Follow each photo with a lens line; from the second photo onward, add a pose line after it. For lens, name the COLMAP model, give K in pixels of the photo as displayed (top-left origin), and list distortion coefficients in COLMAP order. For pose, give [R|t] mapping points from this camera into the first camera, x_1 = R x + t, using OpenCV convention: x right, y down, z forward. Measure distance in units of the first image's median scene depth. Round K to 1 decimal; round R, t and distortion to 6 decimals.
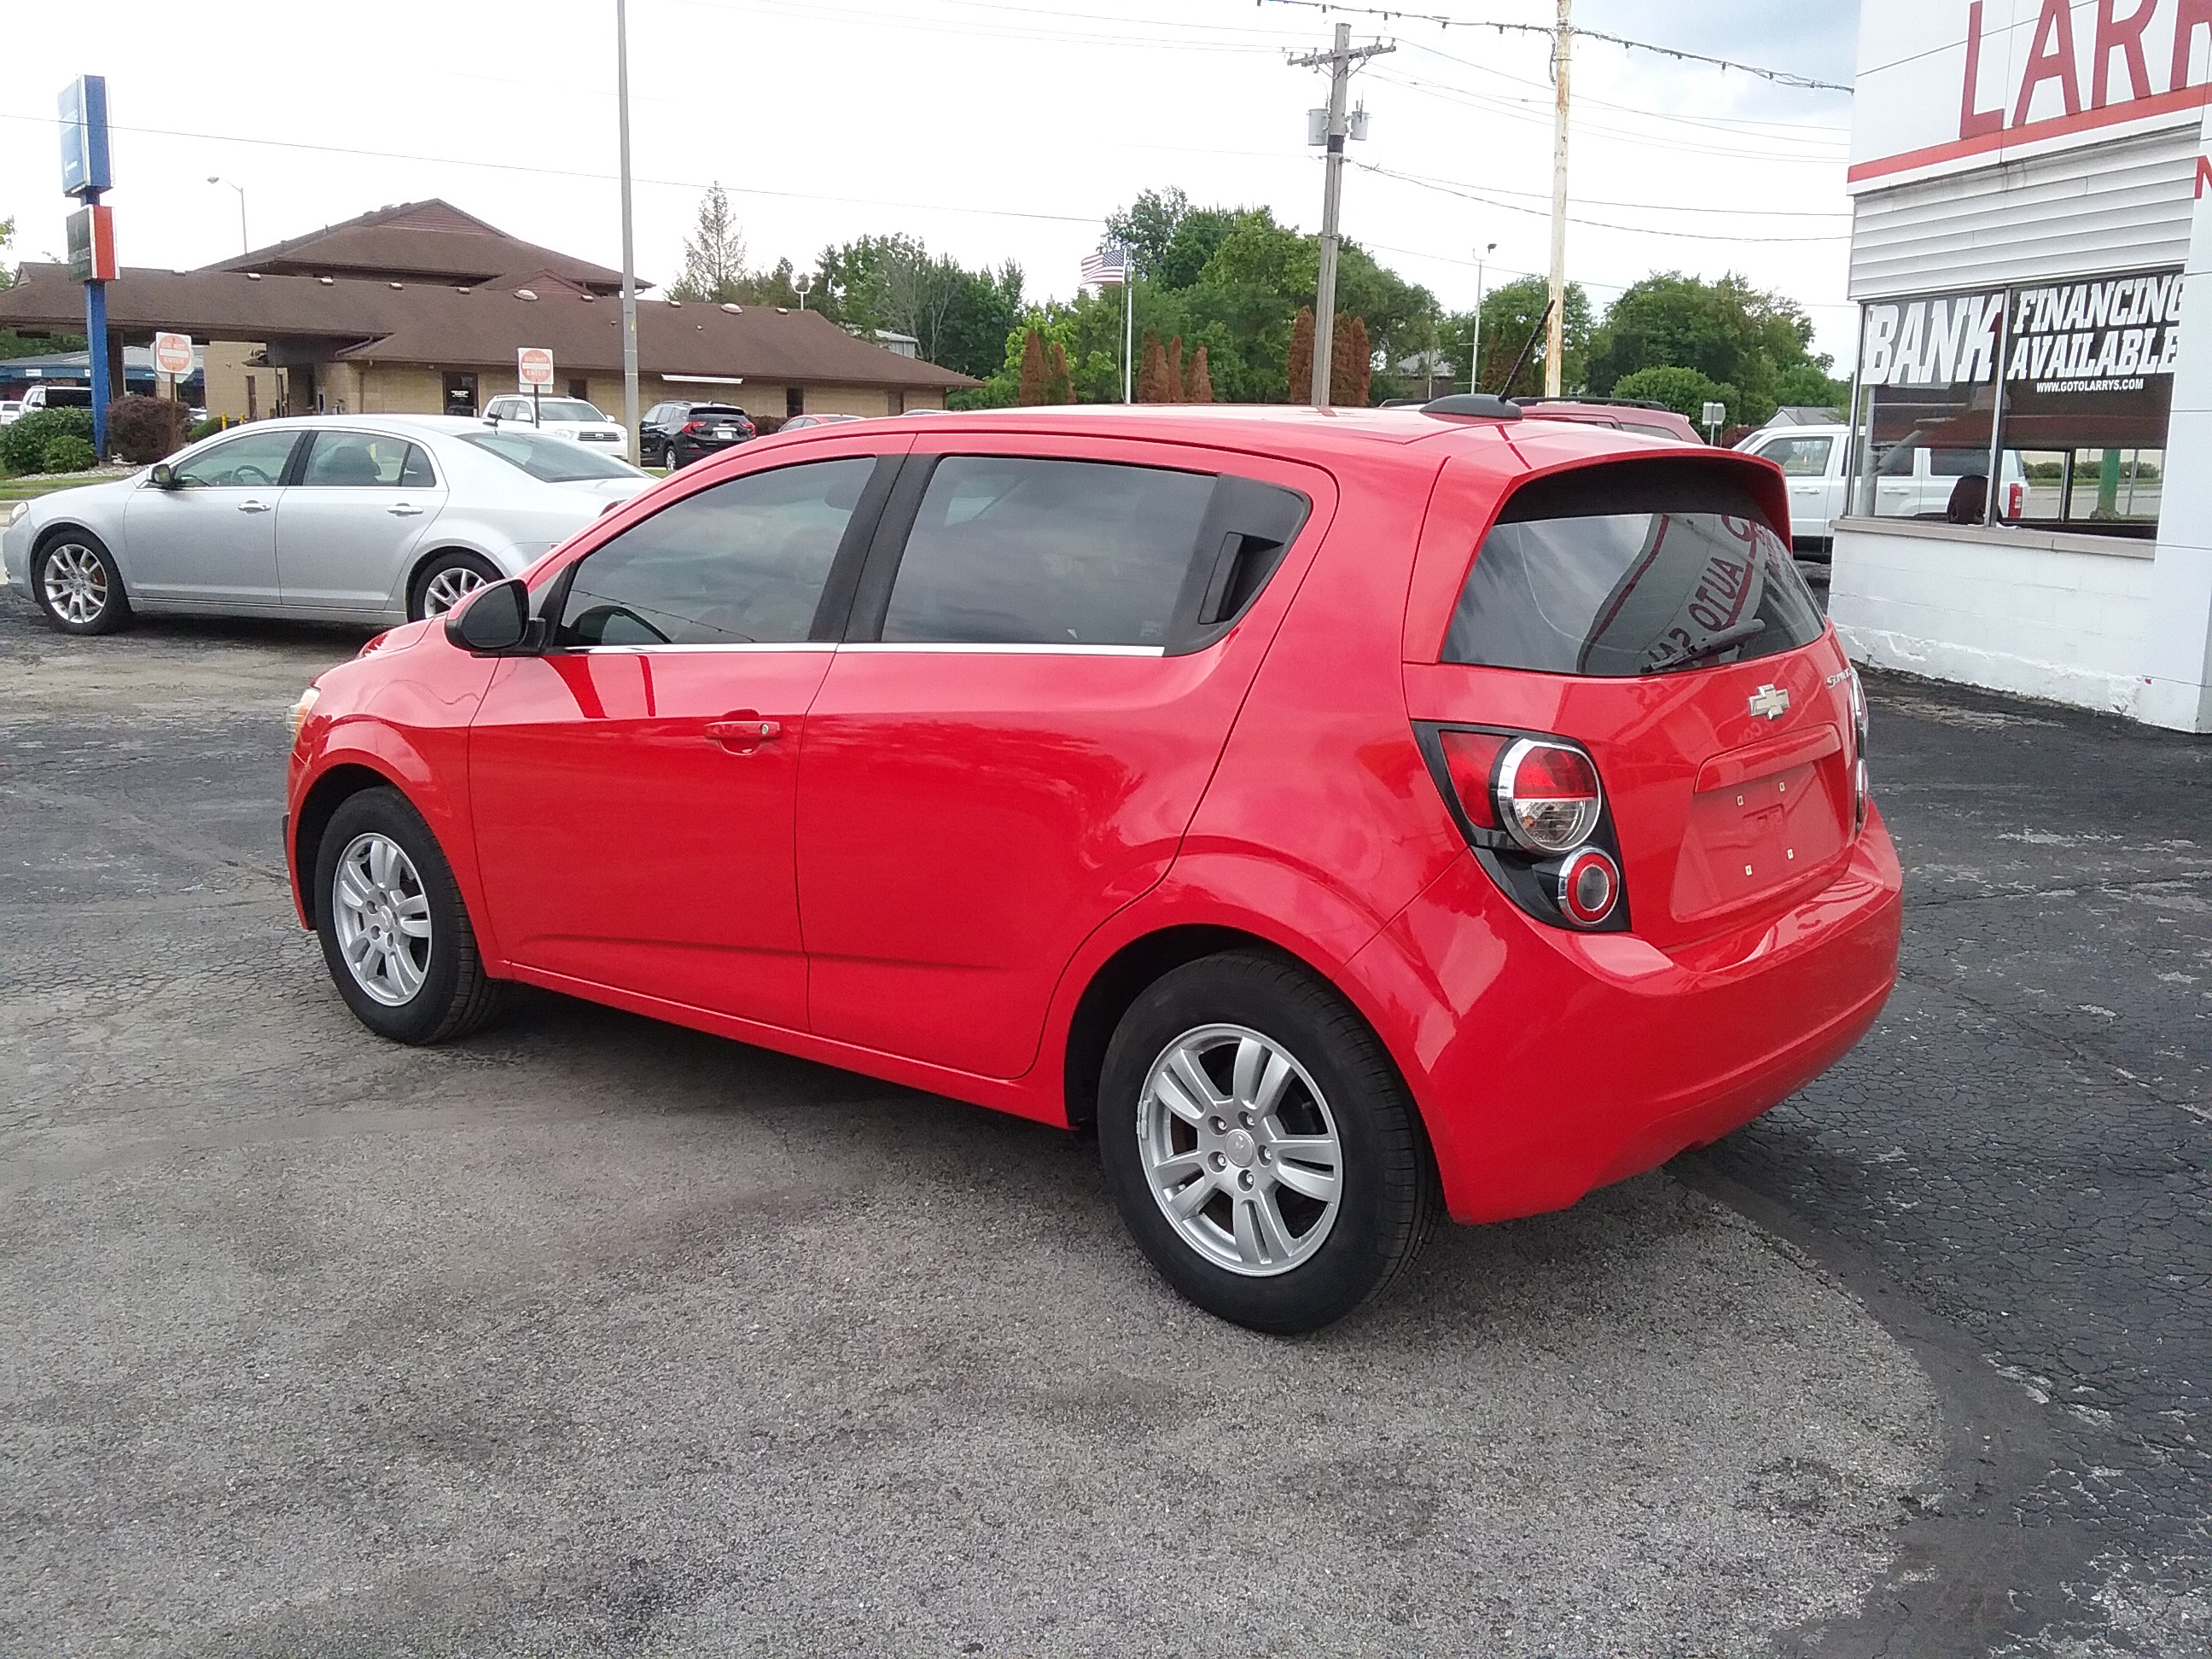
lens RADIAL K [[2044.5, 0, 1115.4], [0, 2044.5, 835.9], [0, 0, 1]] dist [0.009328, 0.000000]
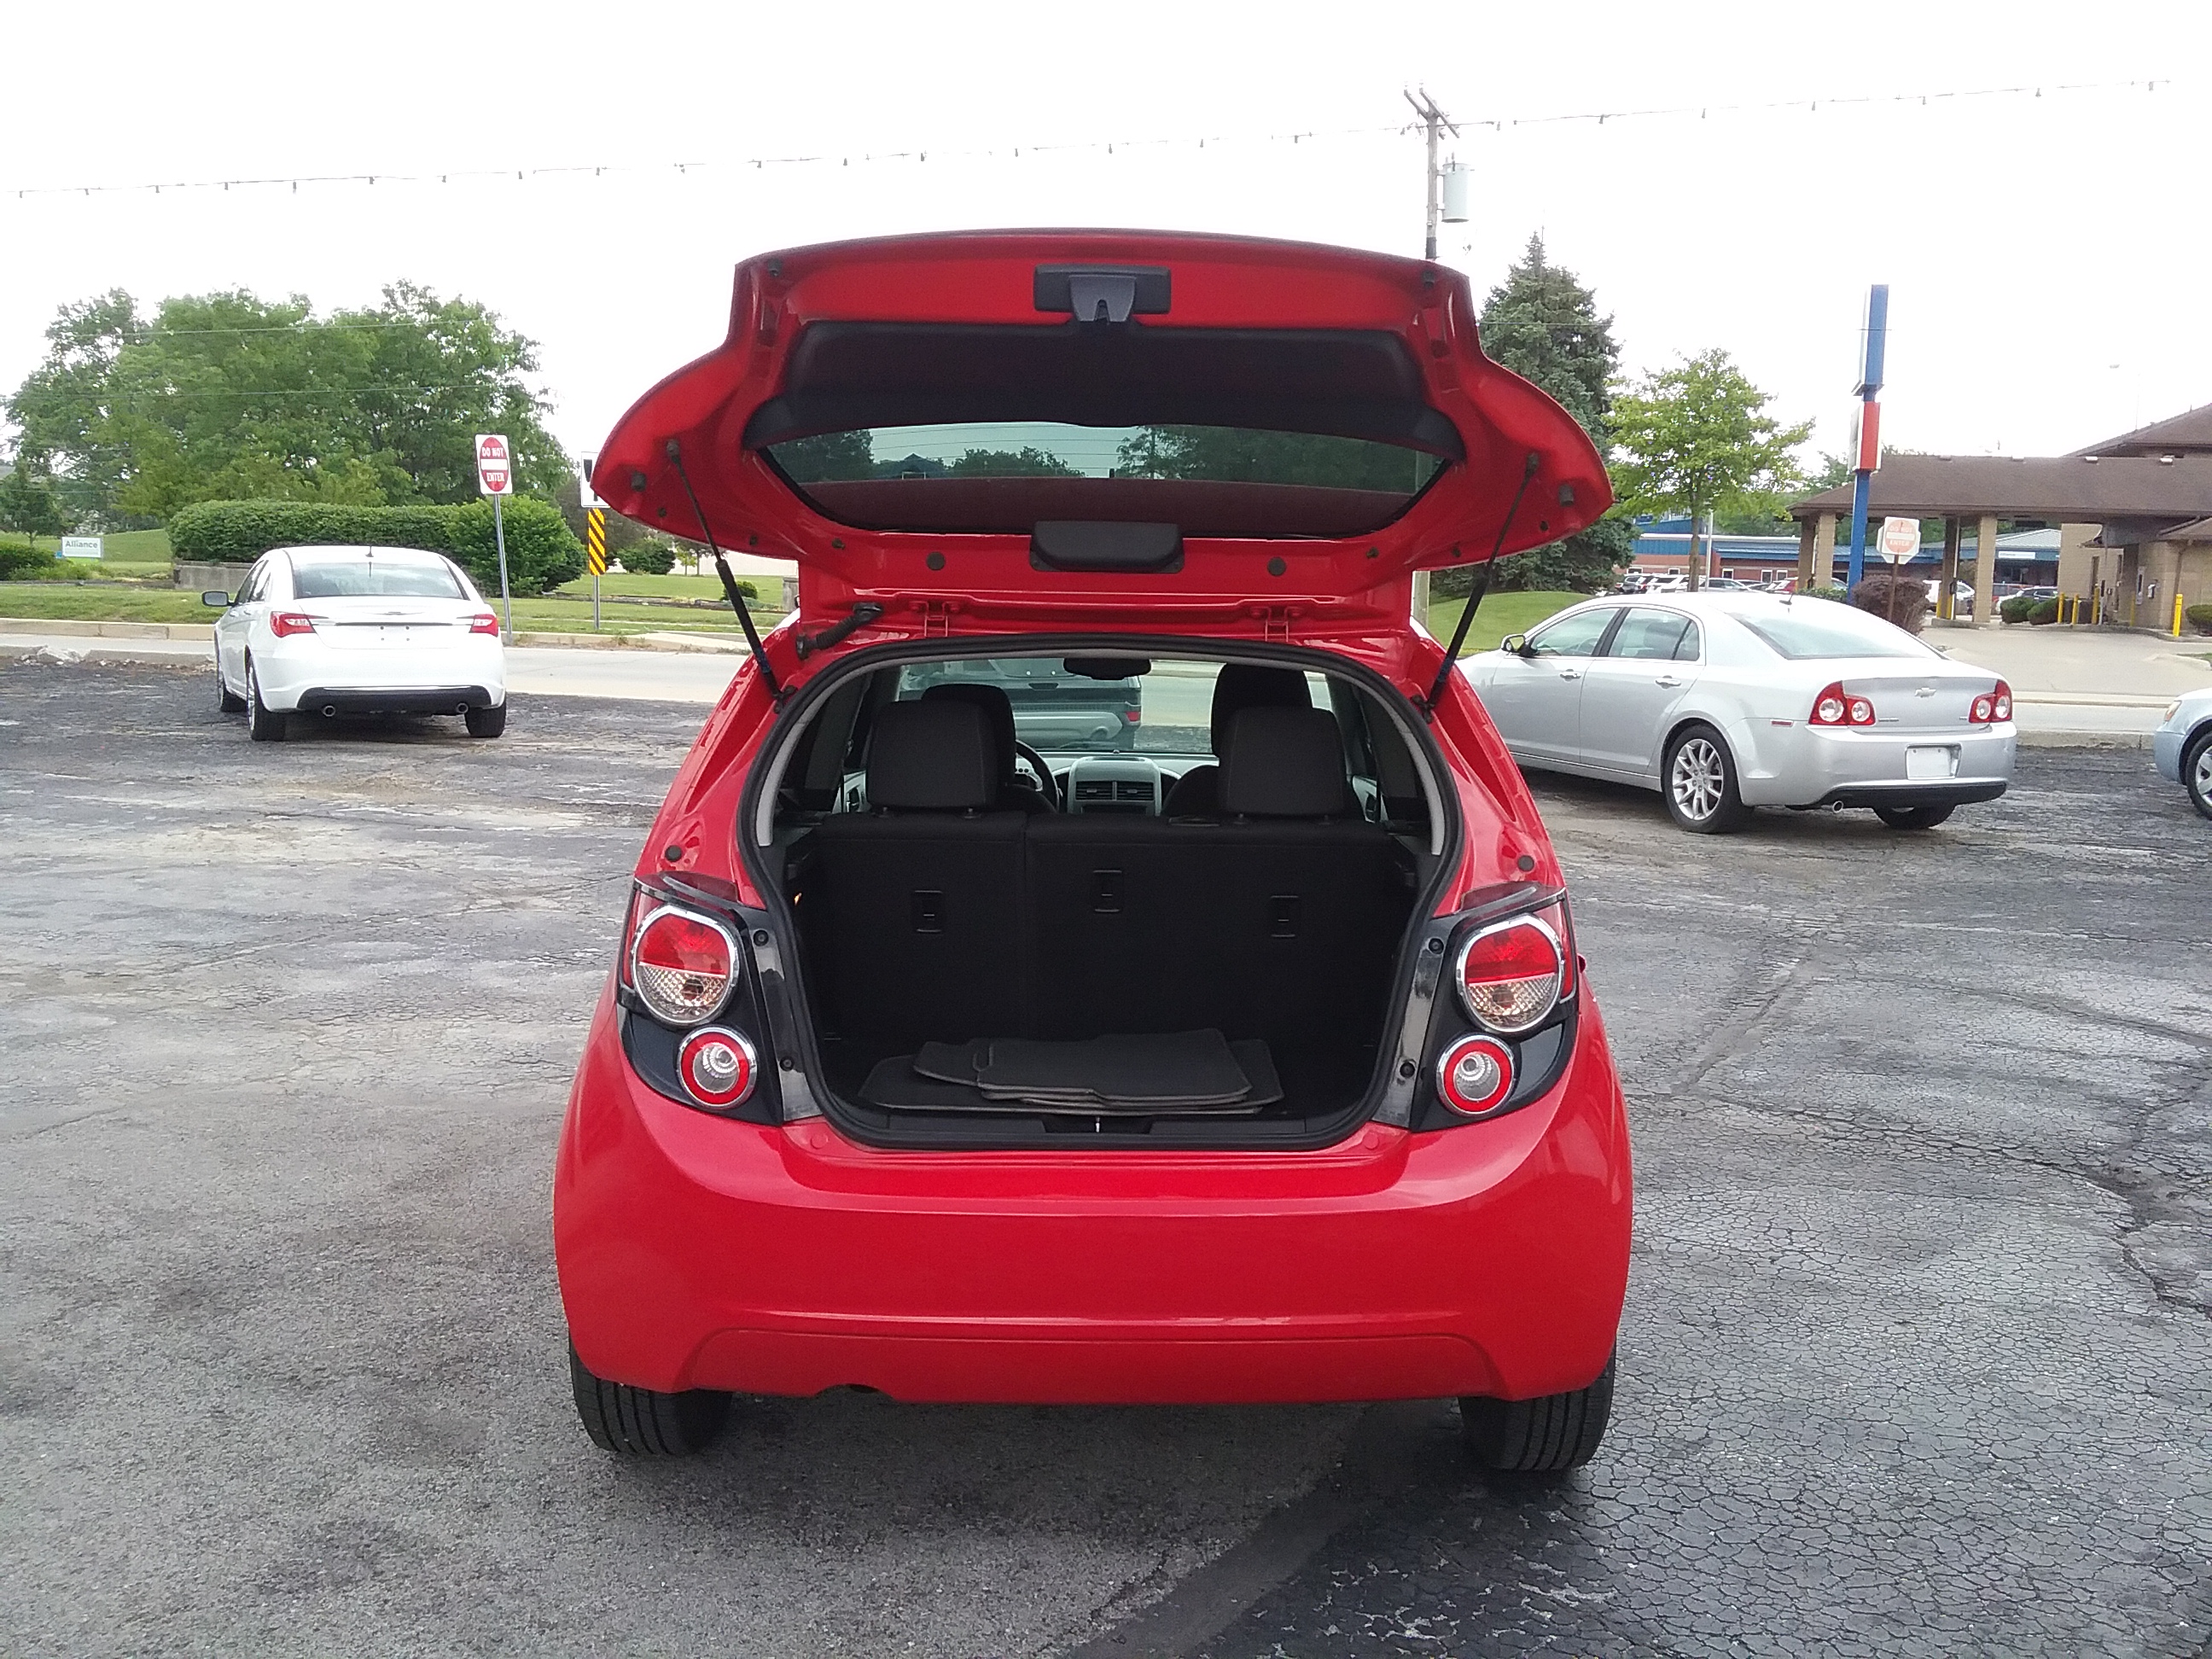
lens RADIAL K [[2044.5, 0, 1110.2], [0, 2044.5, 833.9], [0, 0, 1]] dist [0.009328, 0.000000]
pose [[0.603131, 0.096235, -0.791816, 0.306454], [-0.165350, 0.986216, -0.006086, -0.029418], [0.780316, 0.134597, 0.610730, 0.153934]]
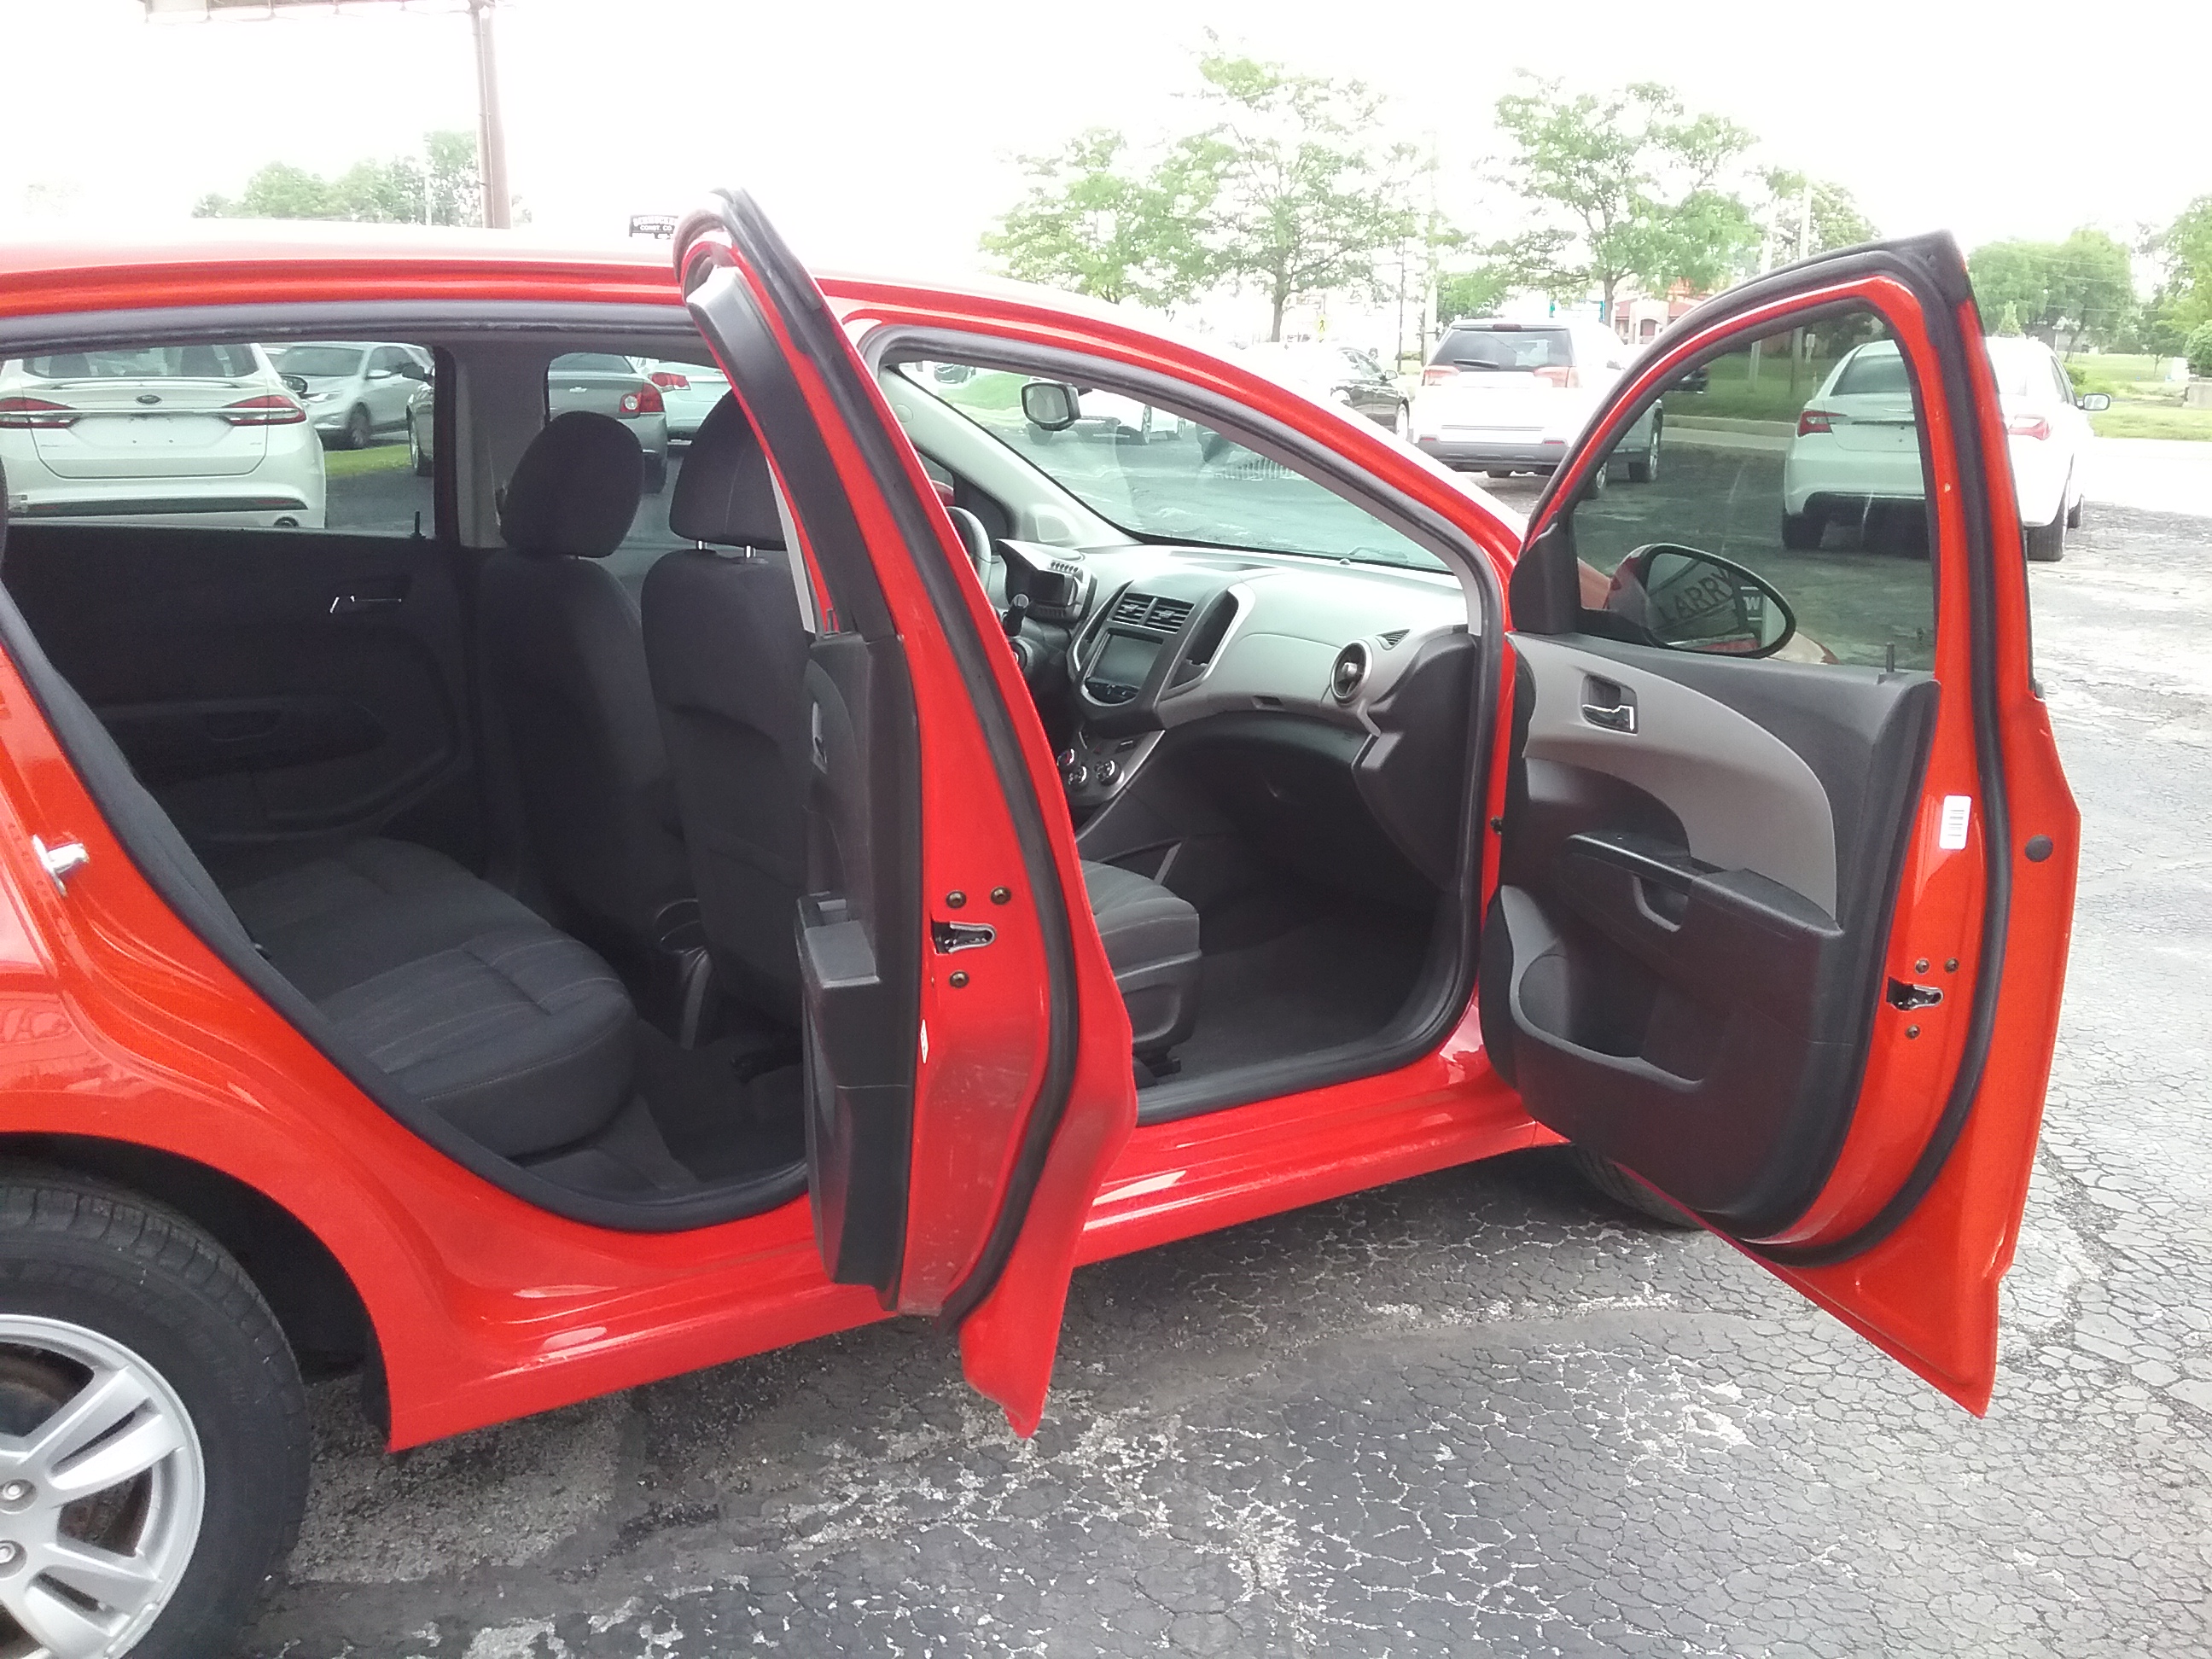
lens RADIAL K [[2044.5, 0, 1153.0], [0, 2044.5, 846.8], [0, 0, 1]] dist [0.009328, 0.000000]
pose [[-0.274572, 0.203268, -0.939836, 0.223930], [-0.209774, 0.941196, 0.264848, -0.089768], [0.938406, 0.269873, -0.215786, 0.516434]]
